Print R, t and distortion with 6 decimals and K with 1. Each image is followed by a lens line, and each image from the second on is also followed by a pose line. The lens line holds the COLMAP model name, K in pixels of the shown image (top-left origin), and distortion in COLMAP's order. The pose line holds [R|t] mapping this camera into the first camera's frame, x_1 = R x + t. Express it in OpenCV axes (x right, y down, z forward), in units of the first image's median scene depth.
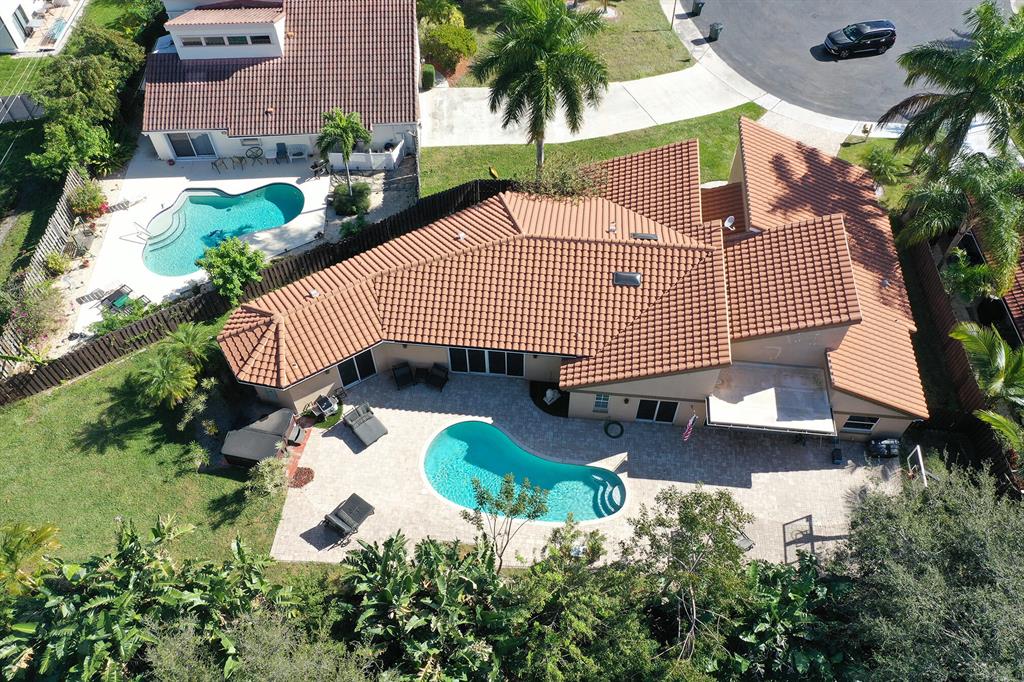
lens RADIAL K [[827.5, 0, 512.0], [0, 827.5, 341.0], [0, 0, 1]] dist [0.012744, 0.000829]
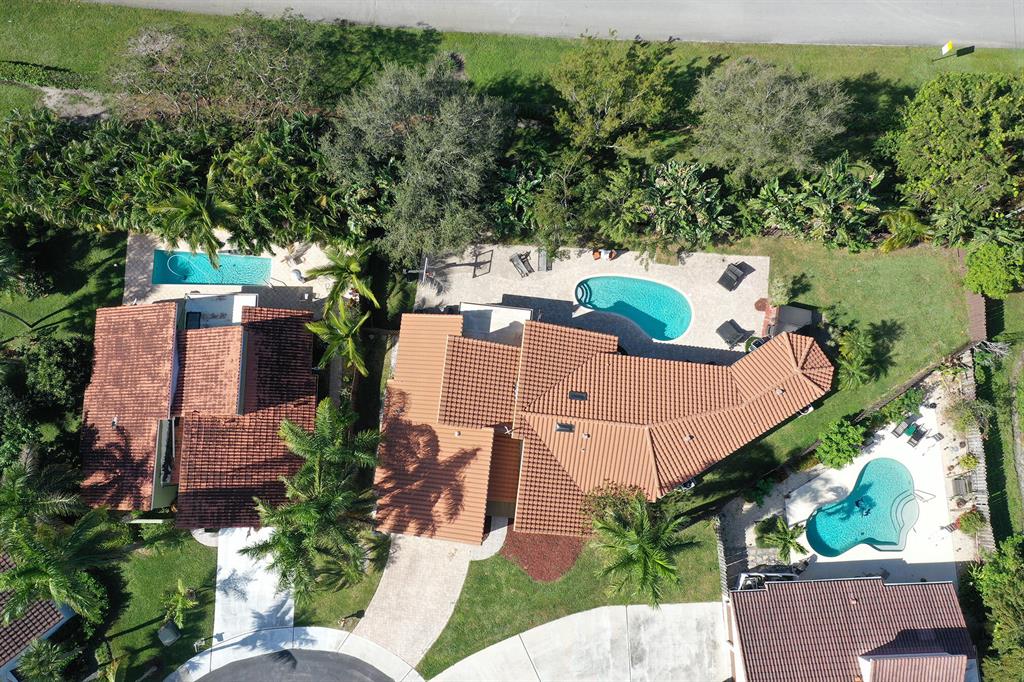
lens RADIAL K [[827.5, 0, 512.0], [0, 827.5, 341.0], [0, 0, 1]] dist [0.012744, 0.000829]
pose [[-0.999959, -0.006461, -0.006390, 0.270155], [-0.000106, -0.694851, 0.719153, -1.103036], [-0.009087, 0.719124, 0.694822, -0.136105]]
